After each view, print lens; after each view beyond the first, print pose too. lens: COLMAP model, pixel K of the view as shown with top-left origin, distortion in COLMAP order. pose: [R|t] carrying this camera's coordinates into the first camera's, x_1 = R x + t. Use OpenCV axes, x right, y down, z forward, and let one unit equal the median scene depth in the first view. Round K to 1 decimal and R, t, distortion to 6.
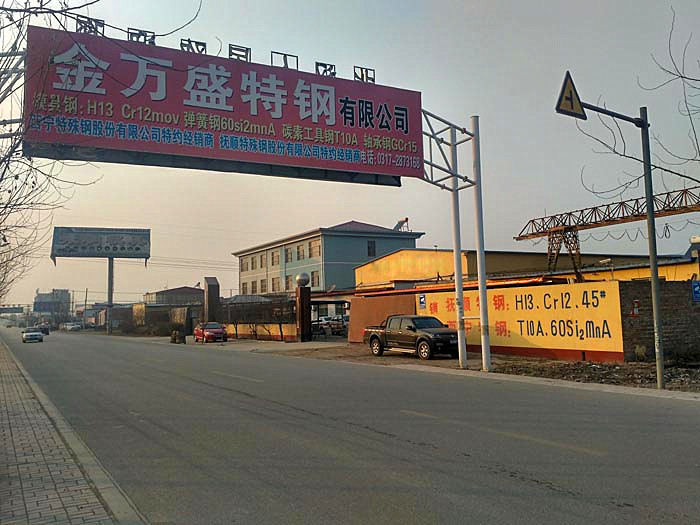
lens RADIAL K [[634.8, 0, 350.7], [0, 634.8, 263.8], [0, 0, 1]] dist [0.103367, -0.195682]
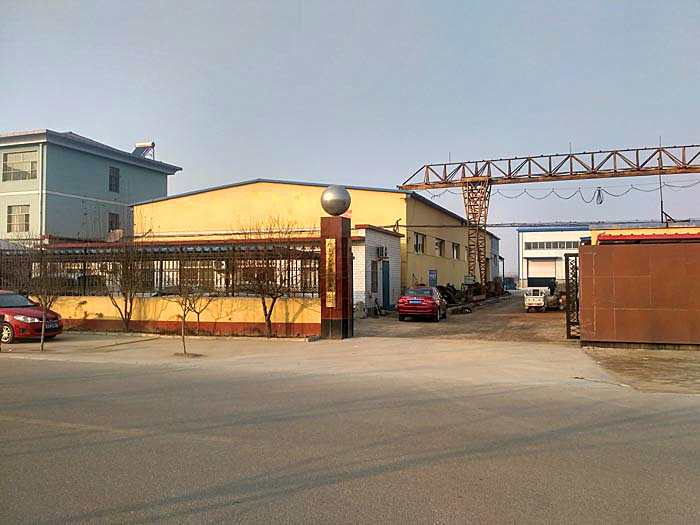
lens RADIAL K [[634.8, 0, 347.8], [0, 634.8, 260.9], [0, 0, 1]] dist [0.103367, -0.195682]
pose [[0.762503, 0.054515, 0.644684, -0.208246], [-0.075408, 0.997141, 0.004871, 0.038084], [-0.642576, -0.052329, 0.764433, 0.381802]]
